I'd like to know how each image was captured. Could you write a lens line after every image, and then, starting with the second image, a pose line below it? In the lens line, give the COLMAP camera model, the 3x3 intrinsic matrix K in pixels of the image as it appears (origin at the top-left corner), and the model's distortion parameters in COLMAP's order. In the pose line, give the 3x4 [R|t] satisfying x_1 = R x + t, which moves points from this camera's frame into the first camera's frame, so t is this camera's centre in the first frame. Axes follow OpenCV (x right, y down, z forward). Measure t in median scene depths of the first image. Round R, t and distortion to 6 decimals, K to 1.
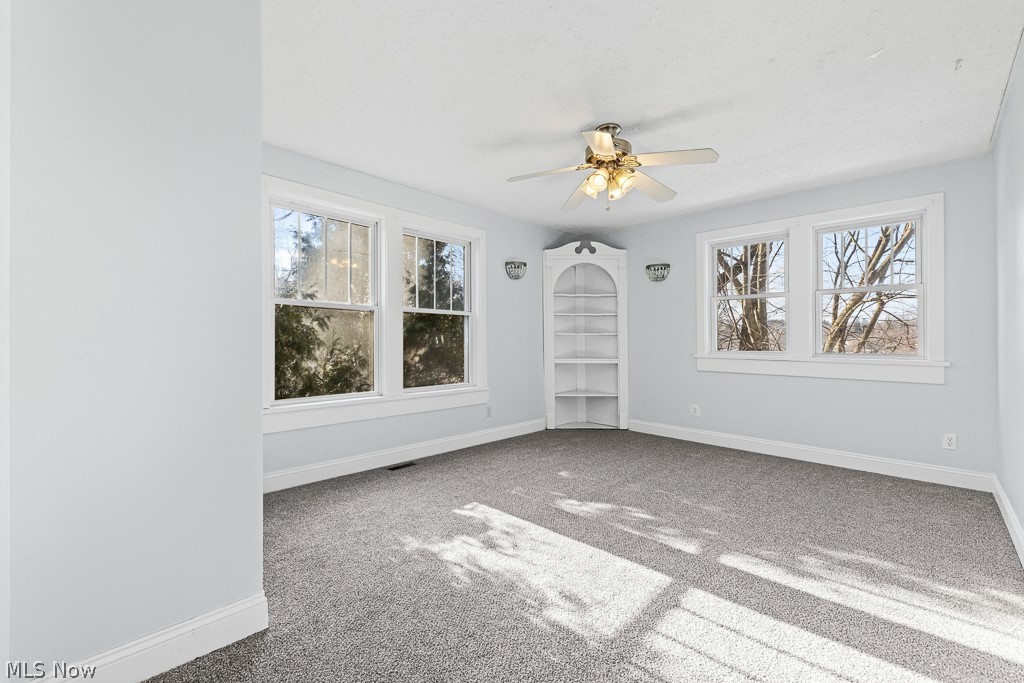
lens RADIAL K [[440.8, 0, 492.9], [0, 440.8, 322.7], [0, 0, 1]] dist [0.002282, -0.000052]
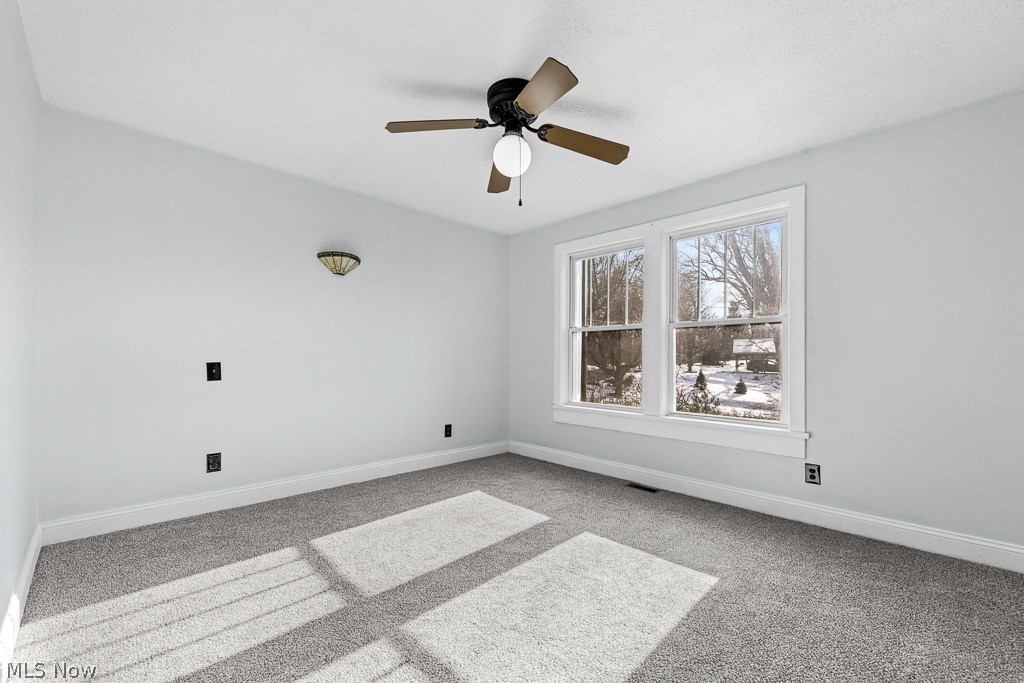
lens RADIAL K [[410.8, 0, 497.5], [0, 410.8, 356.2], [0, 0, 1]] dist [-0.015018, -0.000102]
pose [[-0.028999, -0.010720, -0.999522, 0.700679], [0.034758, 0.999327, -0.011727, 0.035066], [0.998975, -0.035081, -0.028607, 0.713483]]
